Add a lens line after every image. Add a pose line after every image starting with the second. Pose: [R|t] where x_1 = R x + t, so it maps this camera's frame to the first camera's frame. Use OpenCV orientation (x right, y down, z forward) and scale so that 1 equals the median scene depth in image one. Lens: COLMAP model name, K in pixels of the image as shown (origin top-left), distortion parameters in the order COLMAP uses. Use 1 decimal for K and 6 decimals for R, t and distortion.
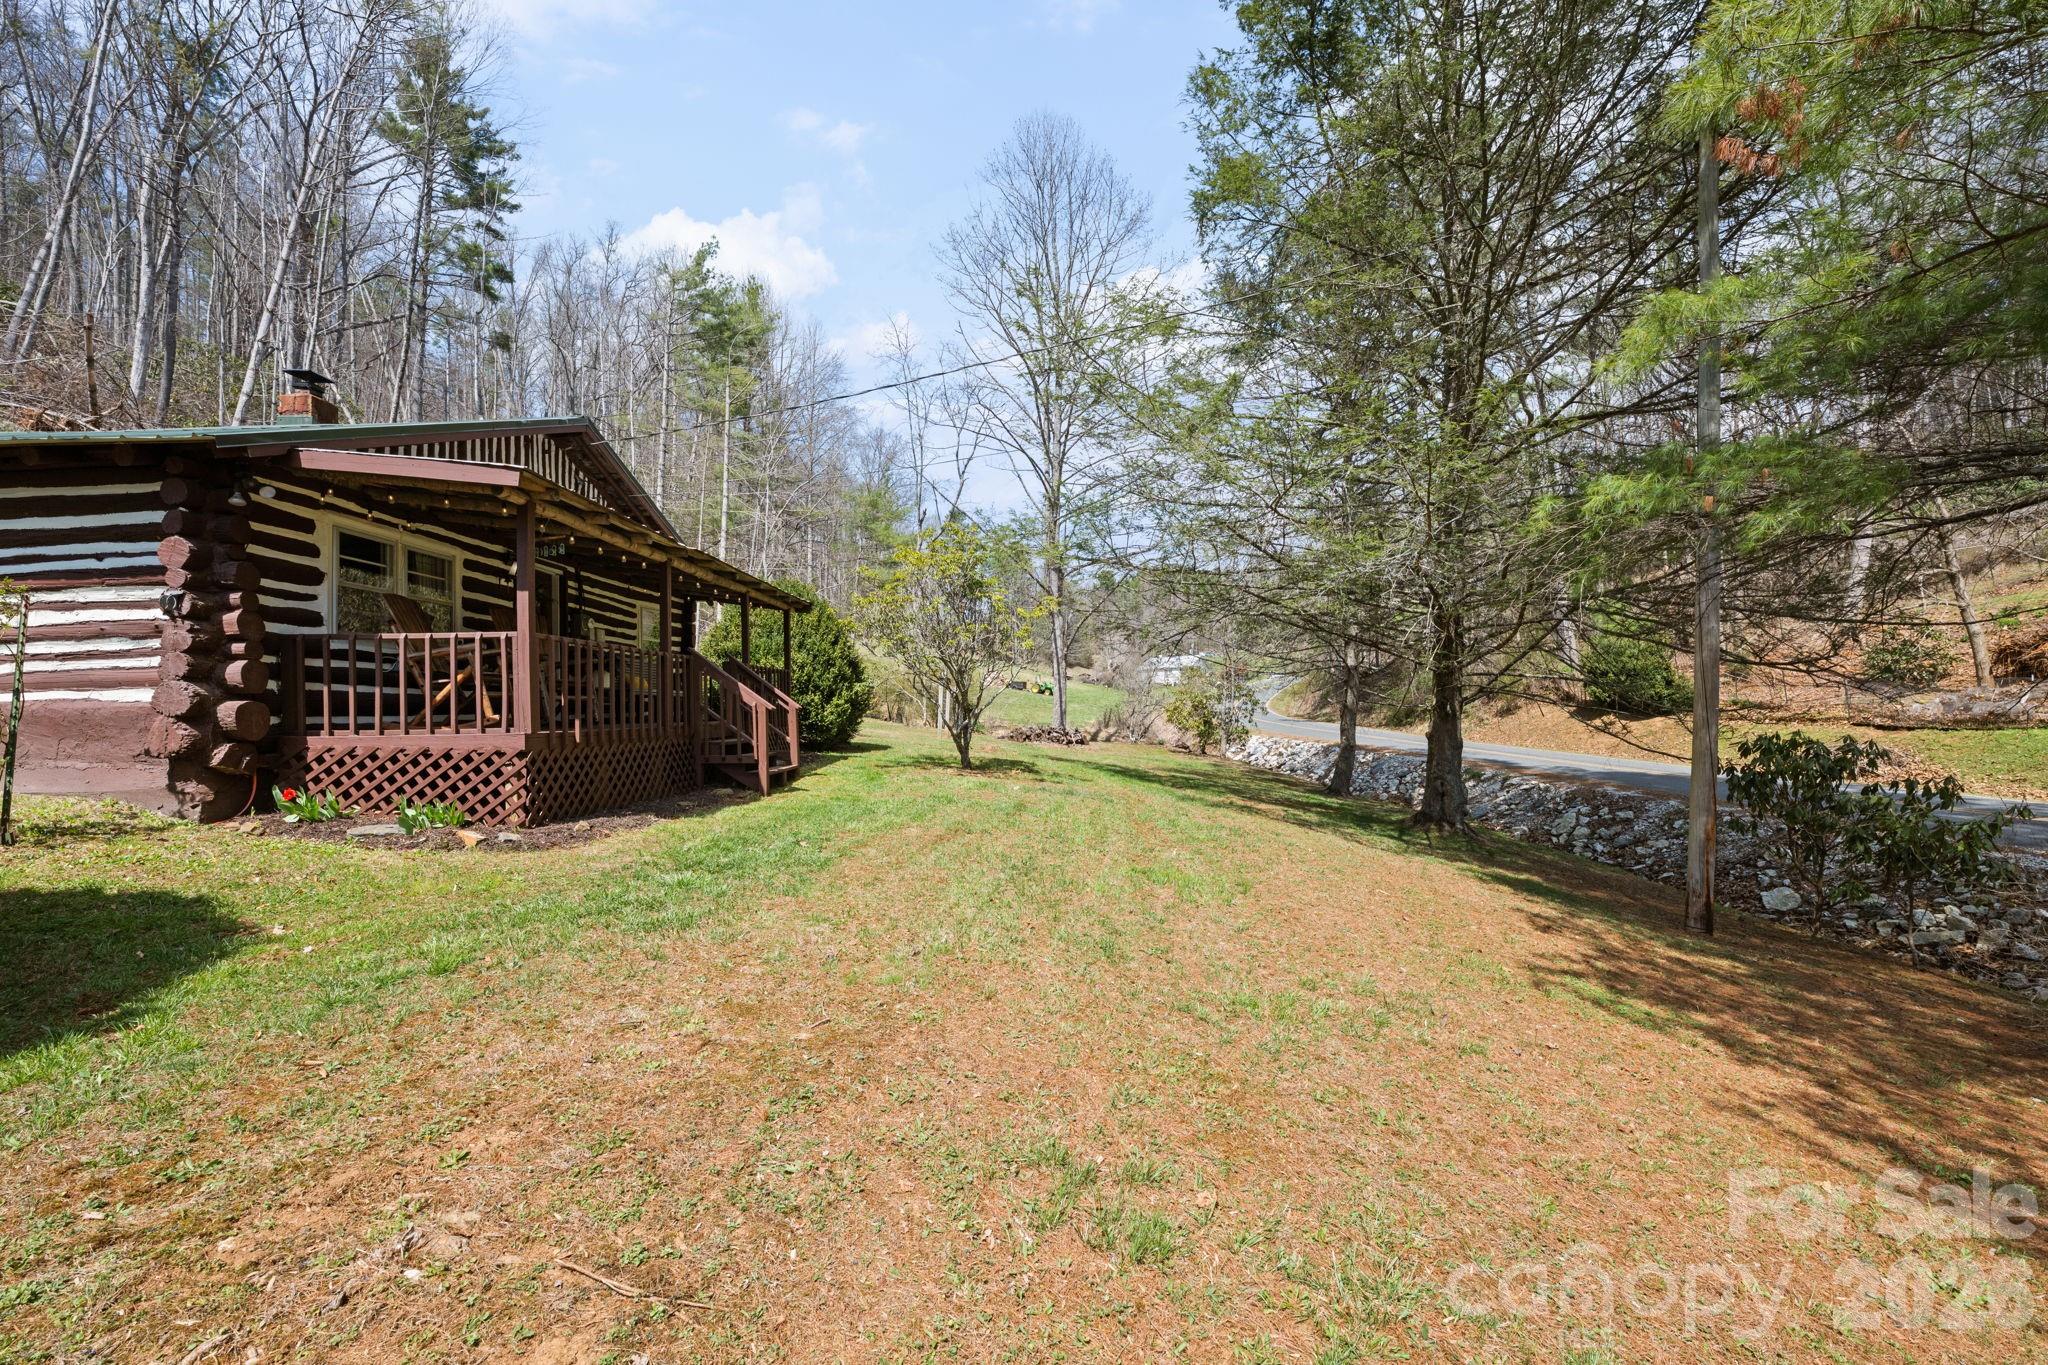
lens RADIAL K [[808.6, 0, 1024.0], [0, 808.6, 682.5], [0, 0, 1]] dist [0.000142, 0.000092]
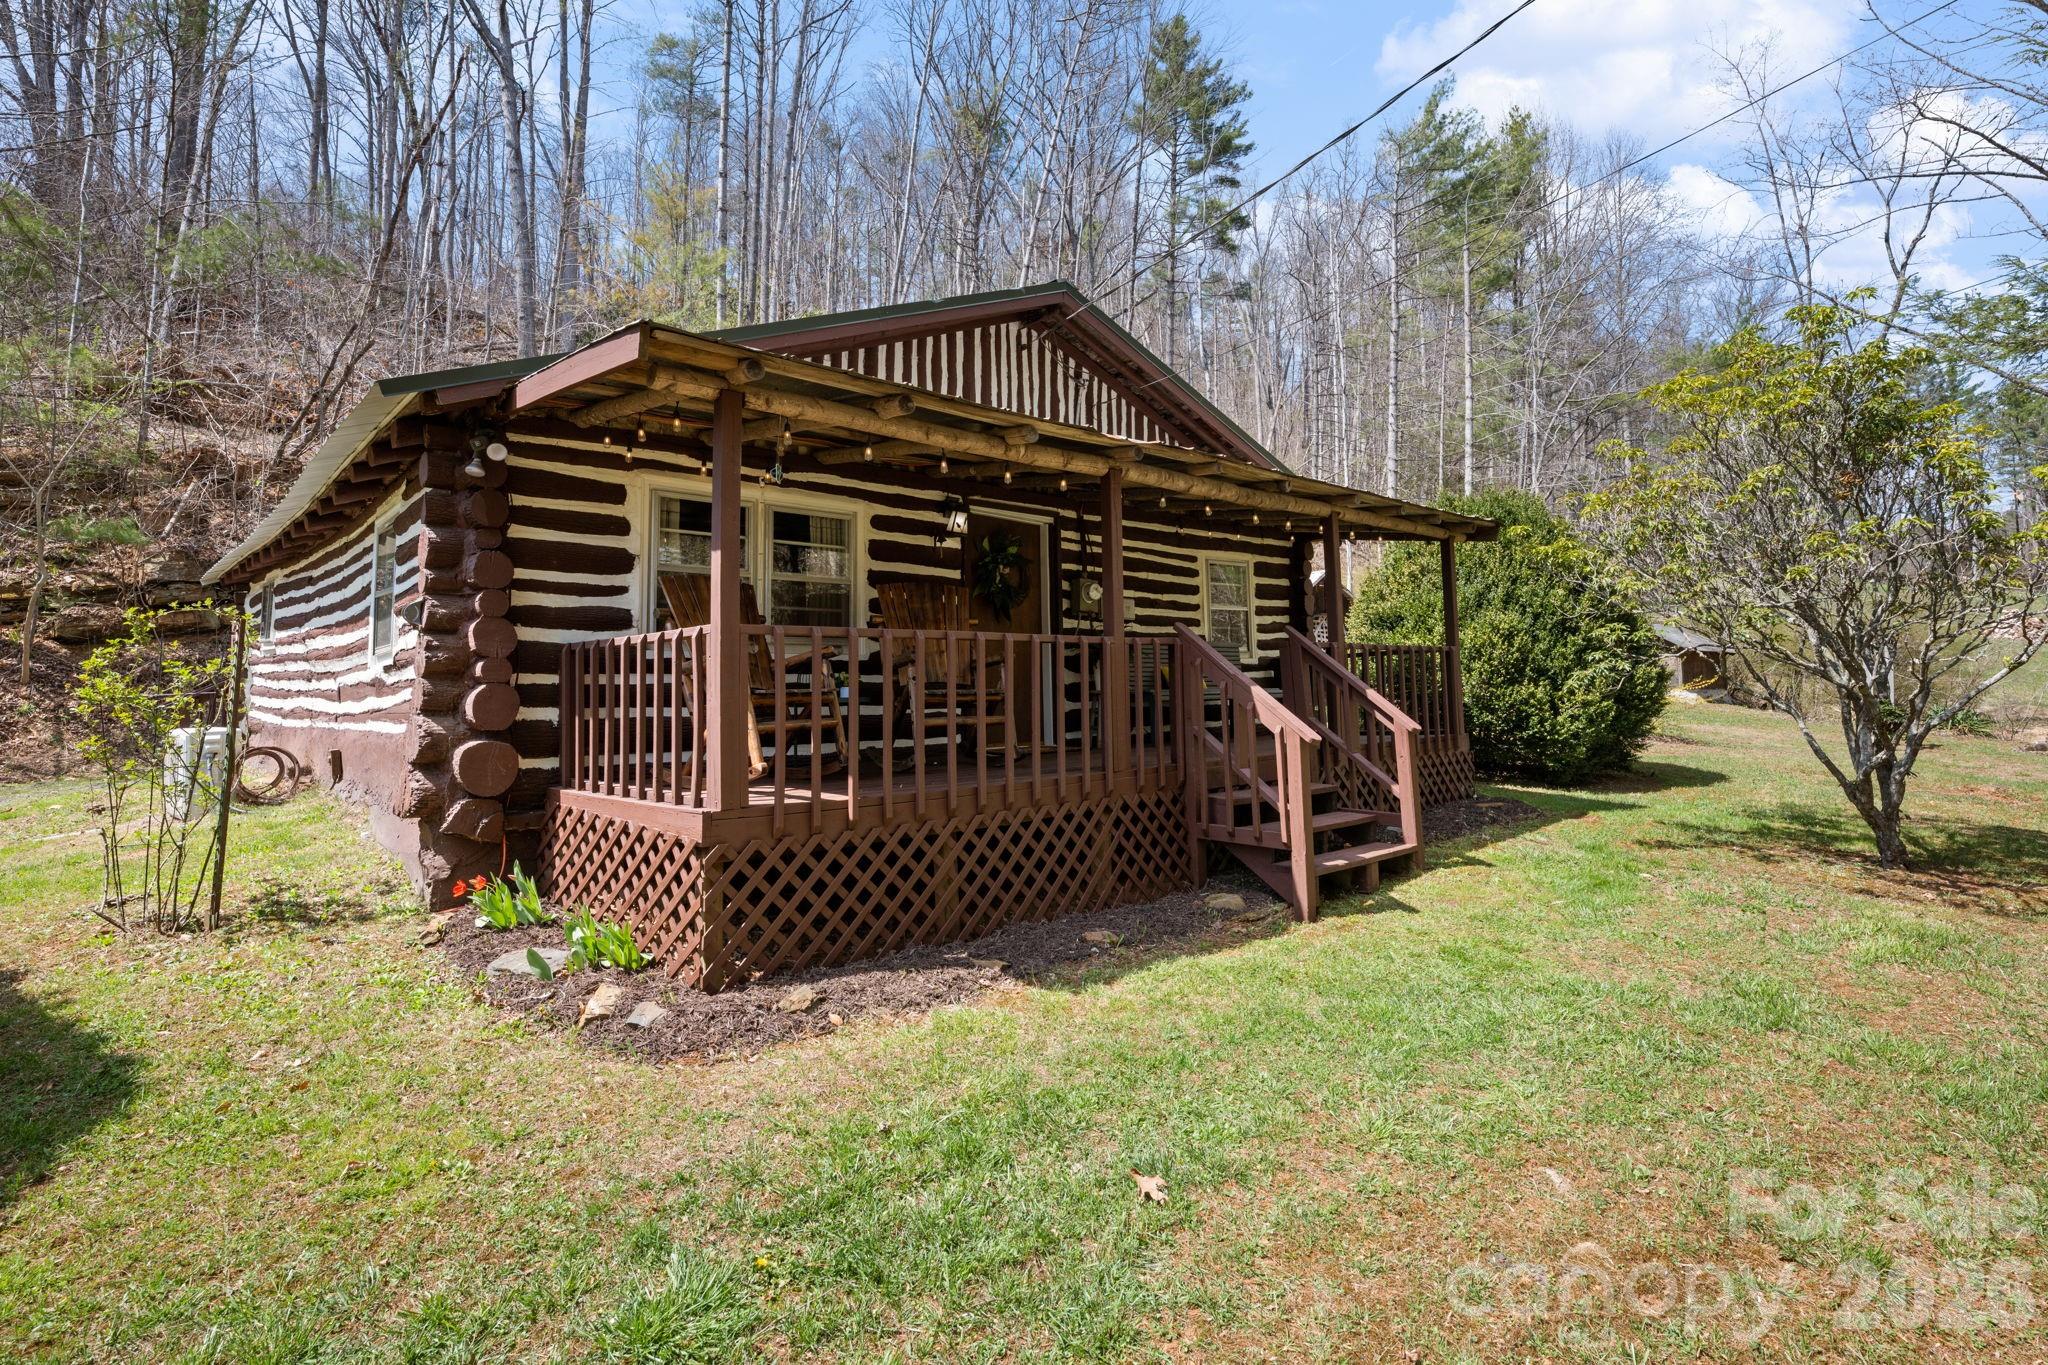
lens RADIAL K [[1000.9, 0, 1016.6], [0, 1000.9, 606.7], [0, 0, 1]] dist [-0.002873, -0.000903]
pose [[0.675128, -0.065971, -0.734745, 0.010857], [0.033356, 0.997705, -0.058932, -0.011967], [0.736946, 0.015279, 0.675779, 0.312351]]
